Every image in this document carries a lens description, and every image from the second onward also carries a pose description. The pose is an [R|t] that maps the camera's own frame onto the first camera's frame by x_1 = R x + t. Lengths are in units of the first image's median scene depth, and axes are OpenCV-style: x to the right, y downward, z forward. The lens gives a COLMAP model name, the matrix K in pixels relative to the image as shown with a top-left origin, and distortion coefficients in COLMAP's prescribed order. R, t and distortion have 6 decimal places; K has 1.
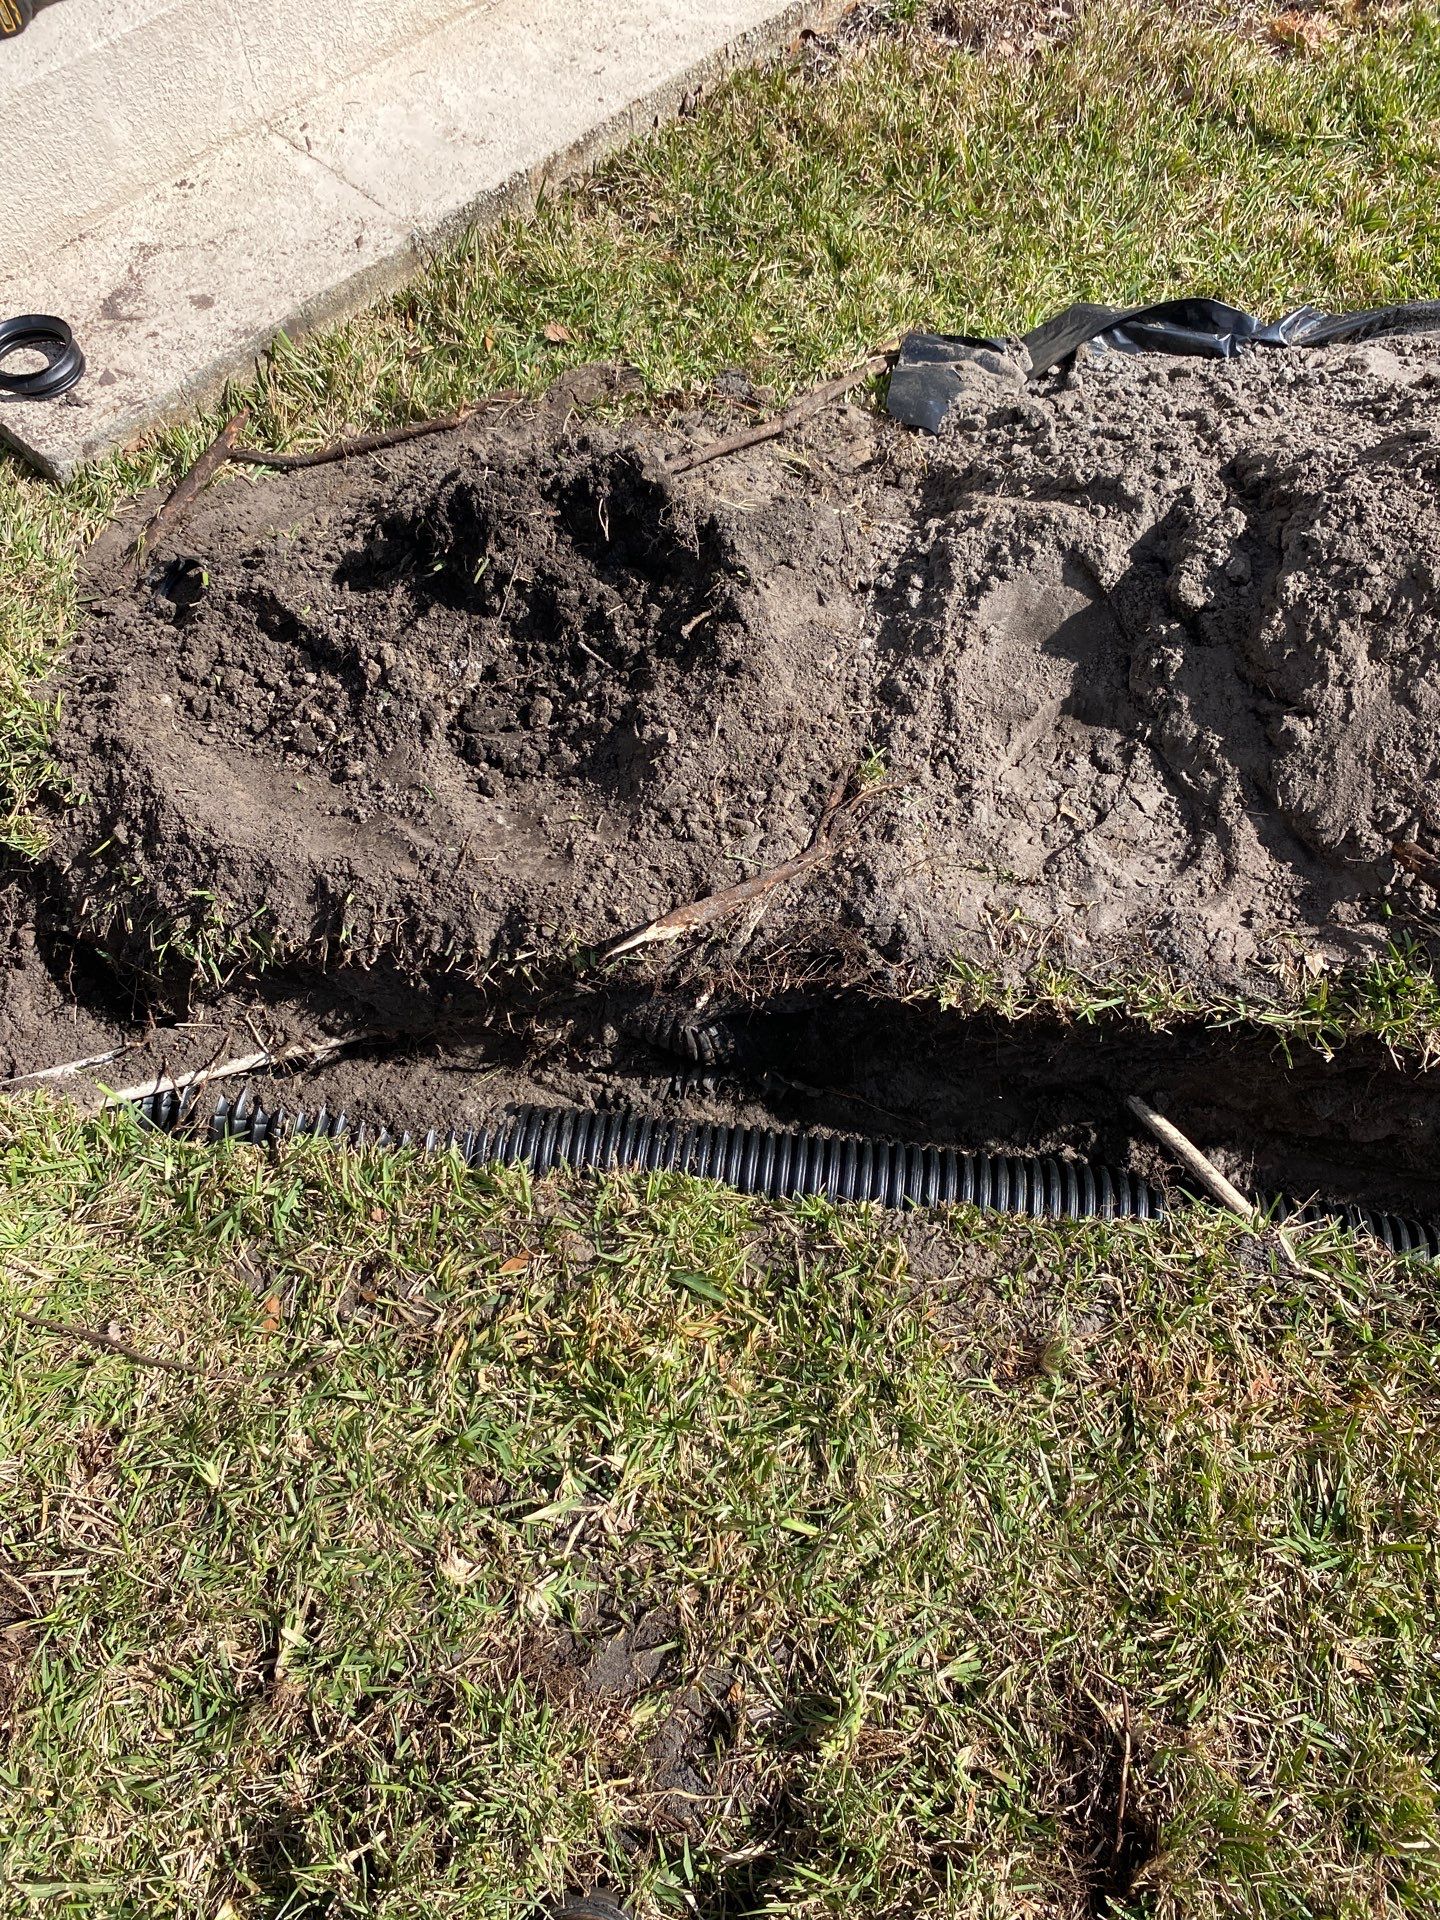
lens RADIAL K [[1456.7, 0, 720.0], [0, 1456.7, 960.0], [0, 0, 1]] dist [-0.004681, -0.013412]
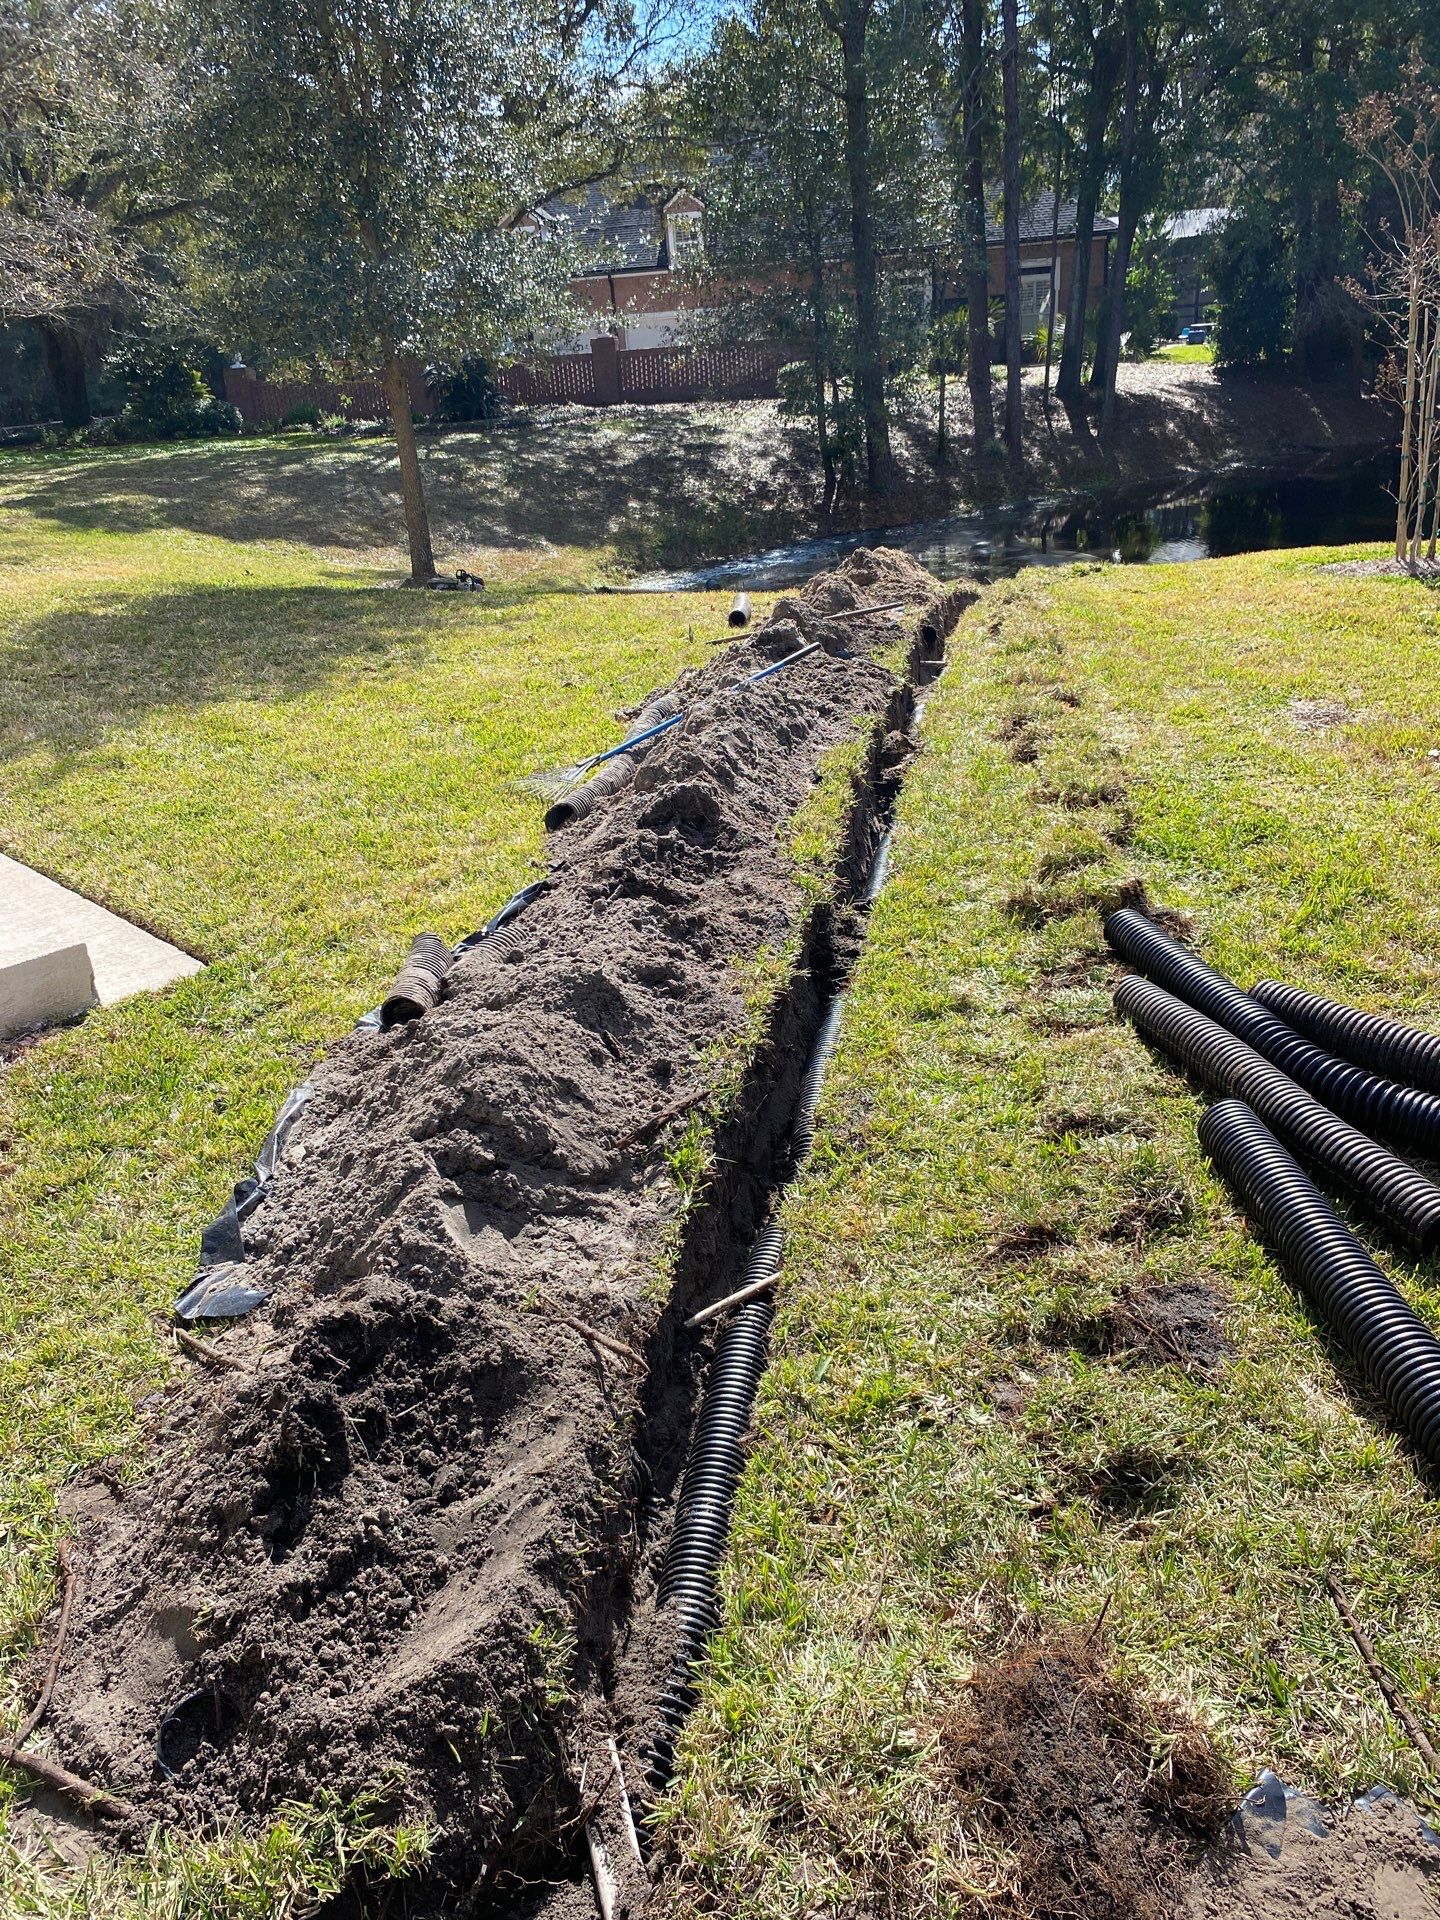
lens RADIAL K [[1456.7, 0, 720.0], [0, 1456.7, 960.0], [0, 0, 1]] dist [-0.004681, -0.013412]
pose [[0.025533, -0.355005, 0.934516, -1.415441], [0.910597, 0.394005, 0.124795, -0.306104], [-0.412507, 0.847780, 0.333327, -0.044211]]
